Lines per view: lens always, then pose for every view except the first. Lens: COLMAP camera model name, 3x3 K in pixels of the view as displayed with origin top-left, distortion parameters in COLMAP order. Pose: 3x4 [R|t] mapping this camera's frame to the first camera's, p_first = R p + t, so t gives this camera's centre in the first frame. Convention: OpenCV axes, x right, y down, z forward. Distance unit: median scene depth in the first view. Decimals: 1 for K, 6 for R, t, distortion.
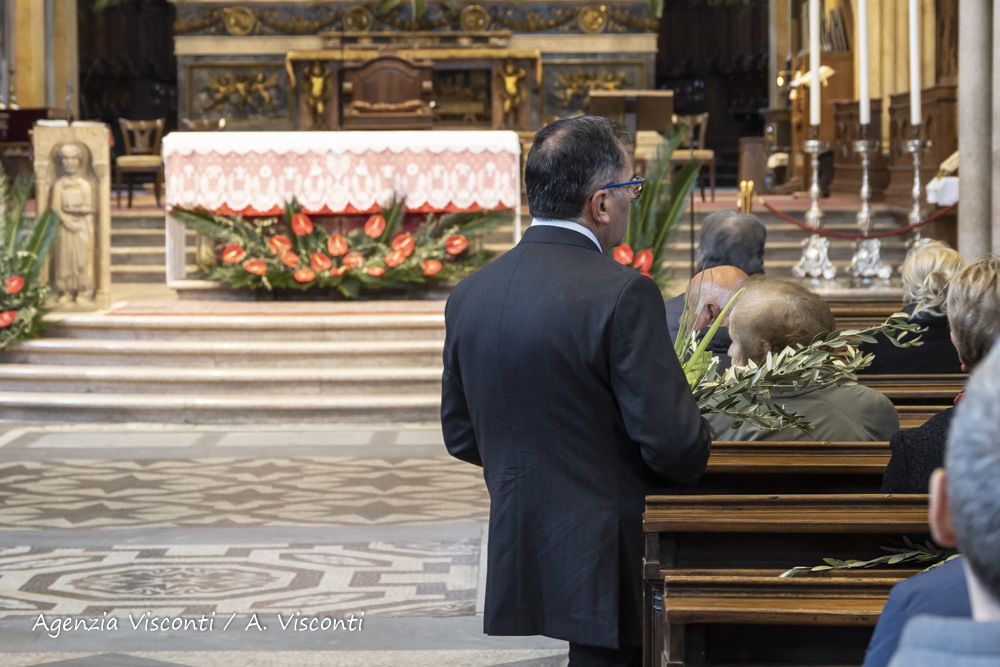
lens RADIAL K [[2708.1, 0, 498.3], [0, 2708.1, 332.7], [0, 0, 1]] dist [0.034808, 0.000000]
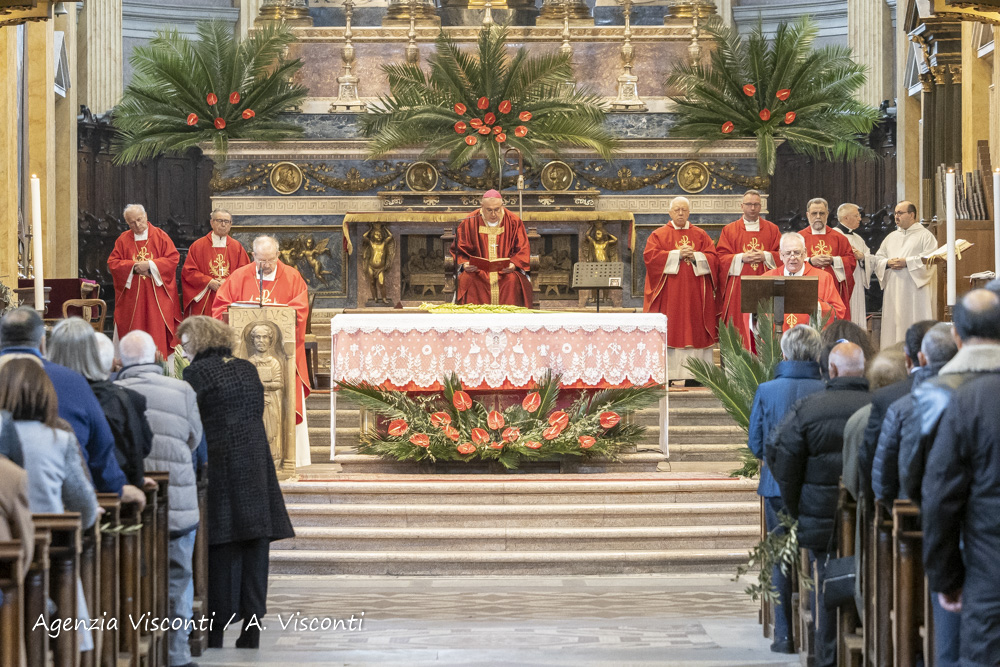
lens RADIAL K [[4902.8, 0, 500.9], [0, 4902.8, 333.6], [0, 0, 1]] dist [0.179243, 0.000000]
pose [[0.999711, 0.002052, 0.023932, -0.102589], [-0.000514, 0.997944, -0.064084, 0.055690], [-0.024014, 0.064053, 0.997658, -0.892927]]
